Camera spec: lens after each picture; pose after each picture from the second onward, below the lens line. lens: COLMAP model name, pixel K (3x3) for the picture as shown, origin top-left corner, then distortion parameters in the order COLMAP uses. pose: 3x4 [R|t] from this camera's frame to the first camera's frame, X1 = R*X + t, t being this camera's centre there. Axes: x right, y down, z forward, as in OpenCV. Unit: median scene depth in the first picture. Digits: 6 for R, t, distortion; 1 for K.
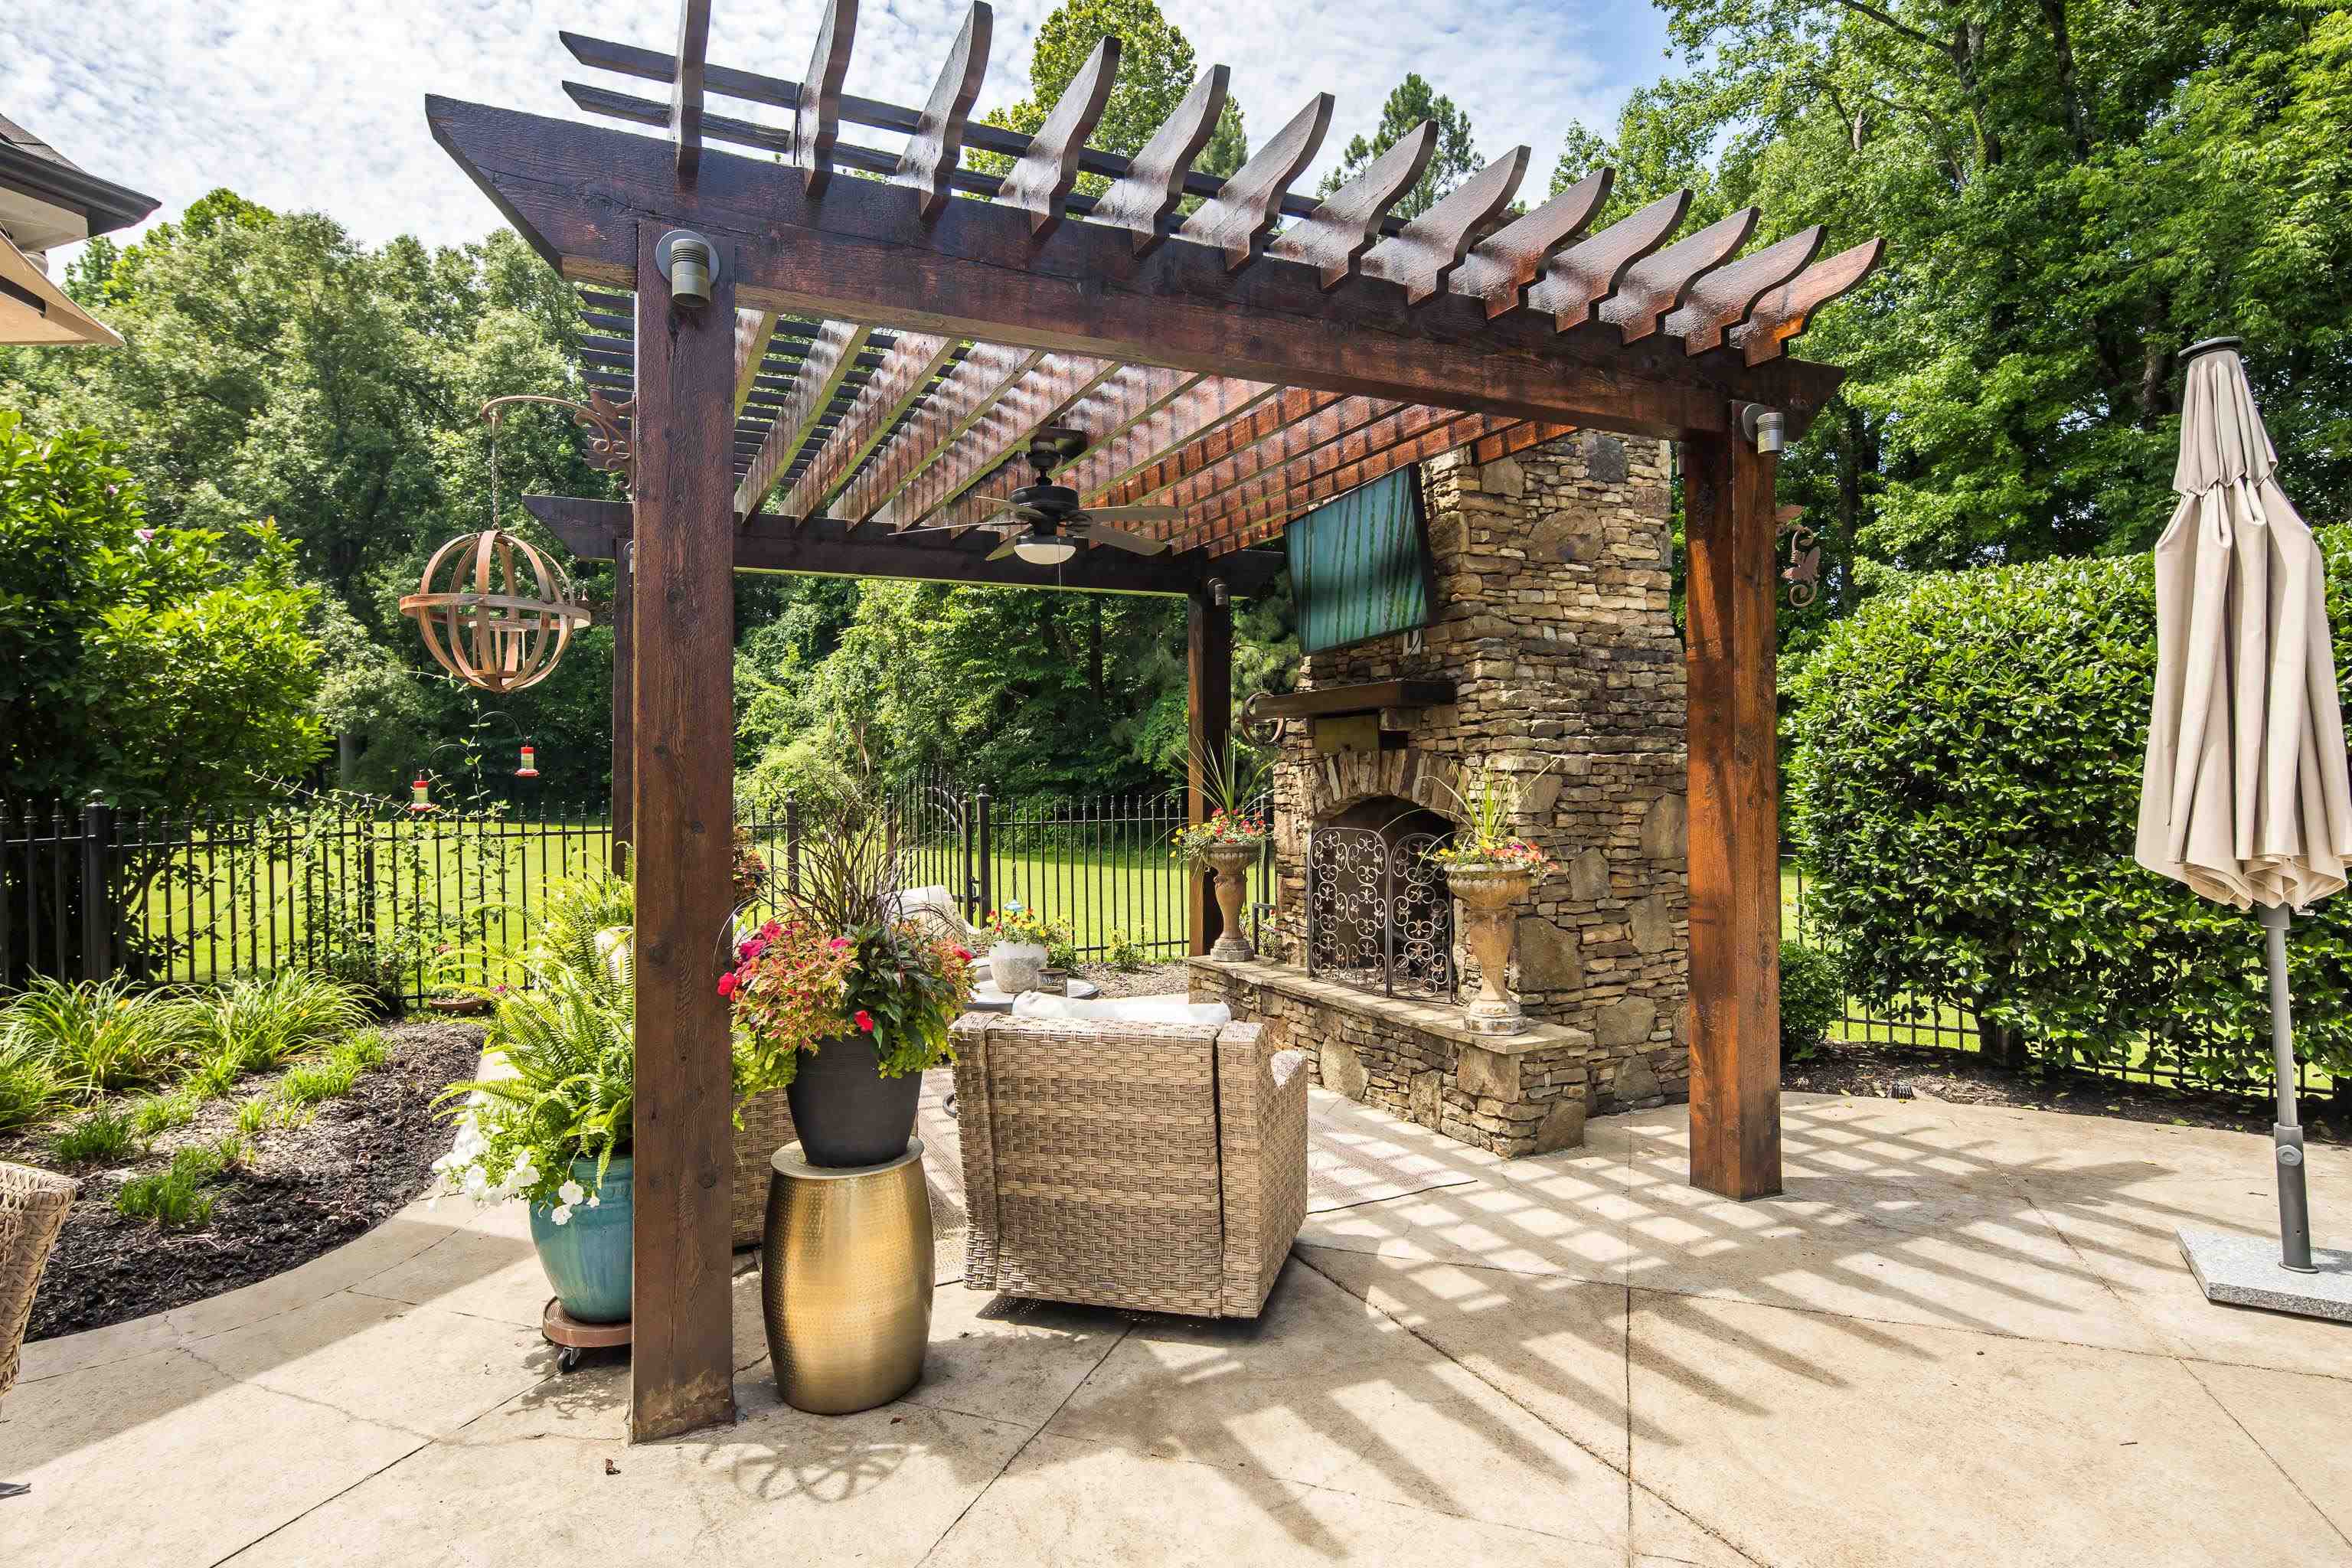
lens RADIAL K [[1181.7, 0, 1161.9], [0, 1181.7, 779.2], [0, 0, 1]] dist [0.009088, -0.005730]
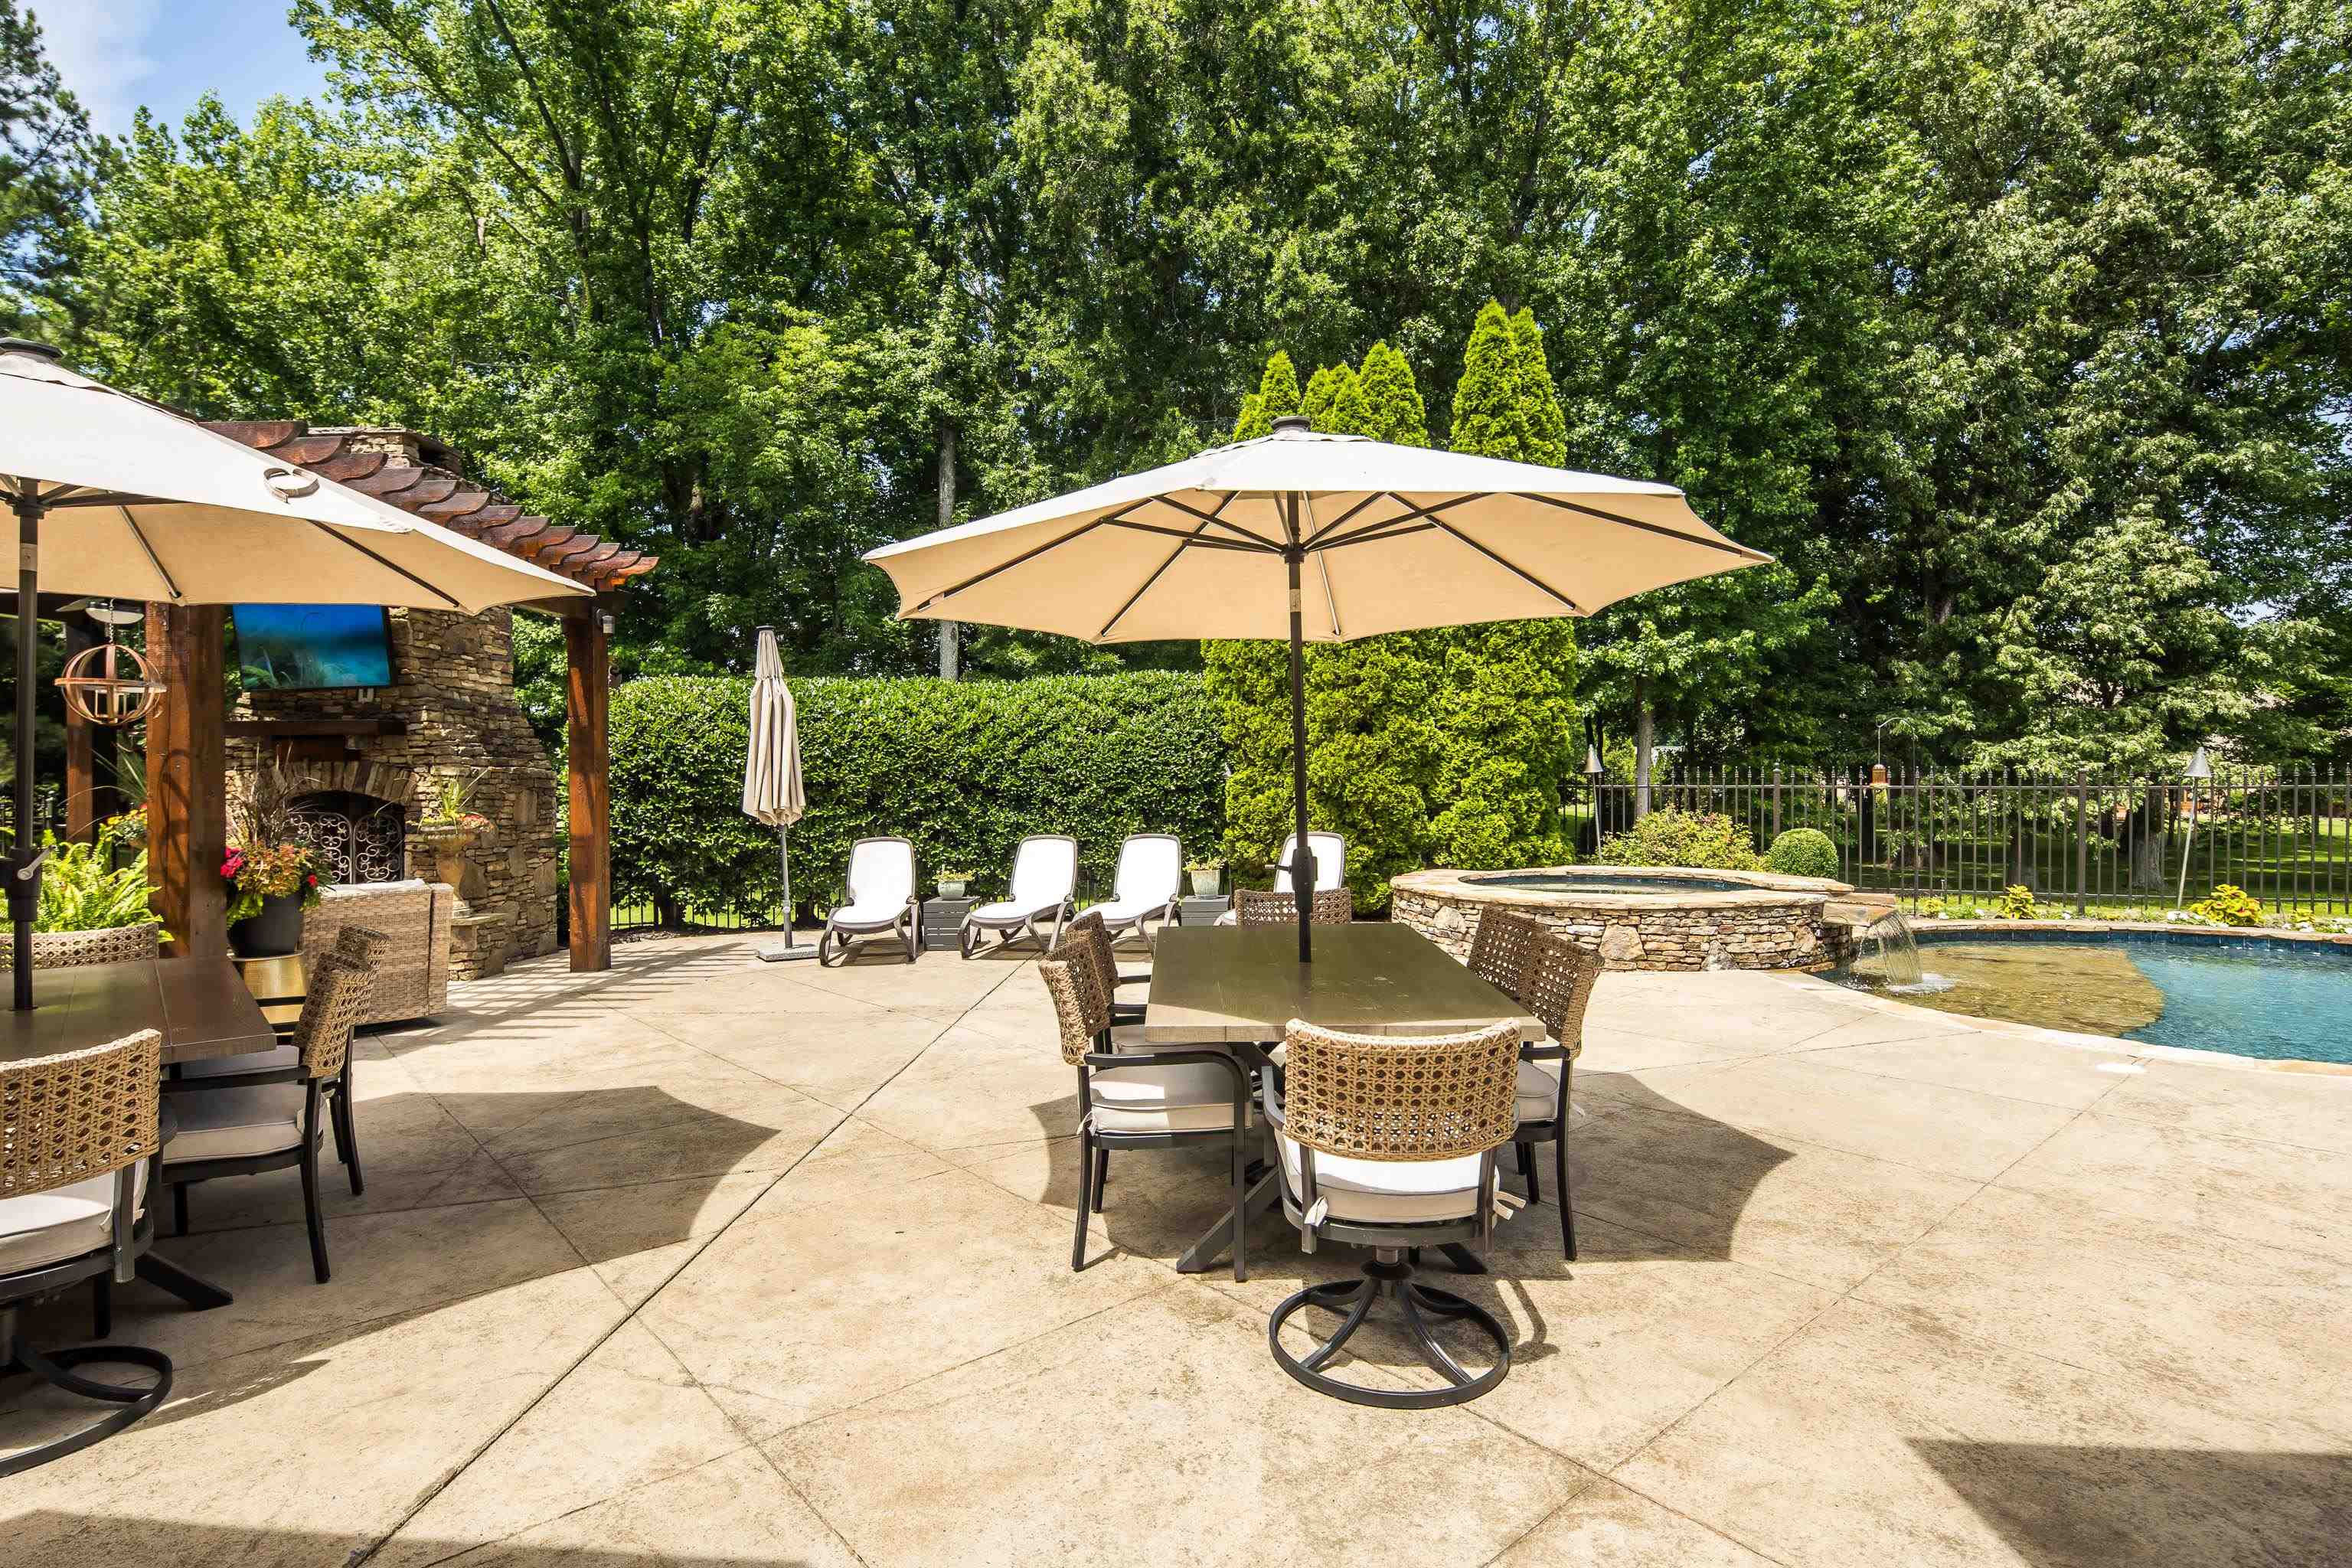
lens RADIAL K [[1181.7, 0, 1183.3], [0, 1181.7, 790.7], [0, 0, 1]] dist [0.009088, -0.005730]
pose [[0.454474, 0.003757, 0.890752, -0.740044], [0.000915, 0.999989, -0.004685, 0.023579], [-0.890760, 0.002944, 0.454465, -0.735828]]
